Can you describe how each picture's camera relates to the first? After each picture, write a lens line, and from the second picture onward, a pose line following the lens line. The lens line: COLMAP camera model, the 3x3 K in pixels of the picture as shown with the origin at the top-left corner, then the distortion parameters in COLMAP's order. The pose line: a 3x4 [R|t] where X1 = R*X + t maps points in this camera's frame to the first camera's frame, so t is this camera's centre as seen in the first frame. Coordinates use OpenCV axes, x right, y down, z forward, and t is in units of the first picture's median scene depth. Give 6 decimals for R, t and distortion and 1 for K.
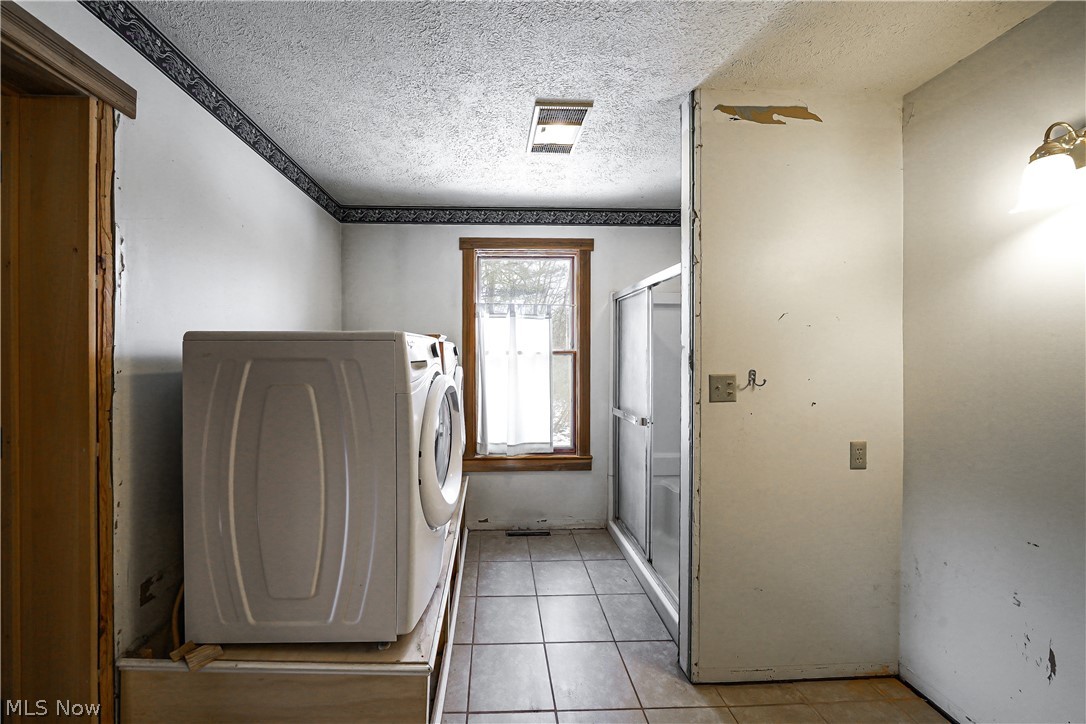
lens RADIAL K [[375.9, 0, 540.1], [0, 375.9, 351.4], [0, 0, 1]] dist [-0.010353, 0.000592]
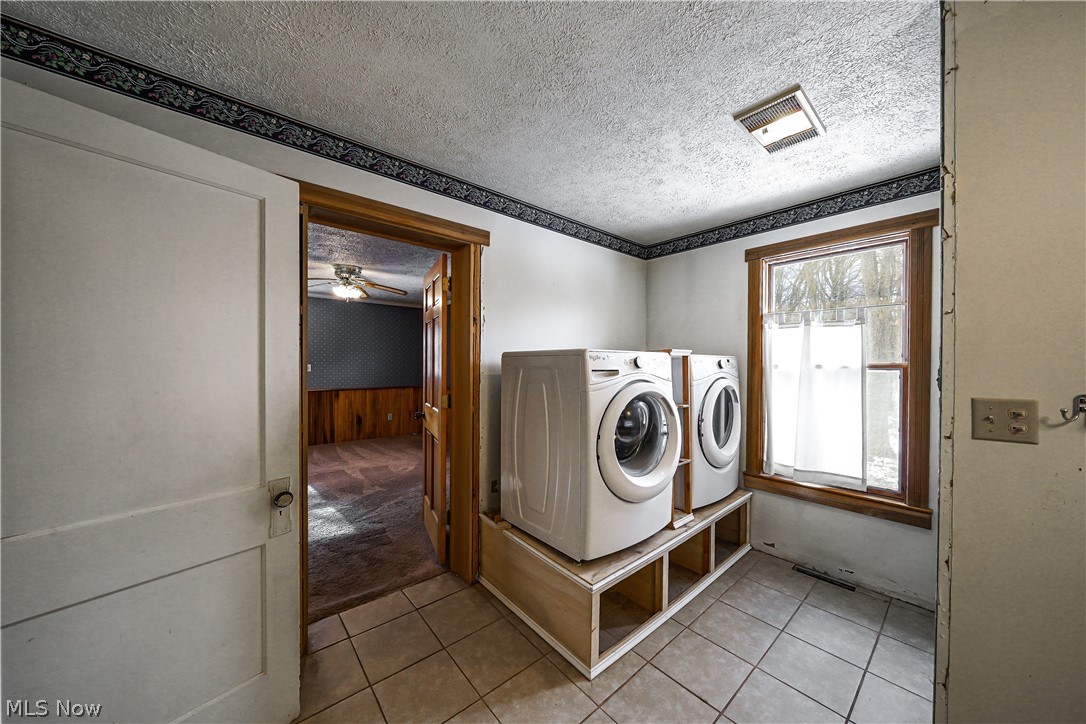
lens RADIAL K [[375.9, 0, 570.7], [0, 375.9, 364.6], [0, 0, 1]] dist [-0.010353, 0.000592]
pose [[0.653544, 0.002768, -0.756883, 0.274279], [-0.005359, 0.999985, -0.000970, 0.003514], [0.756870, 0.004690, 0.653549, 0.005839]]
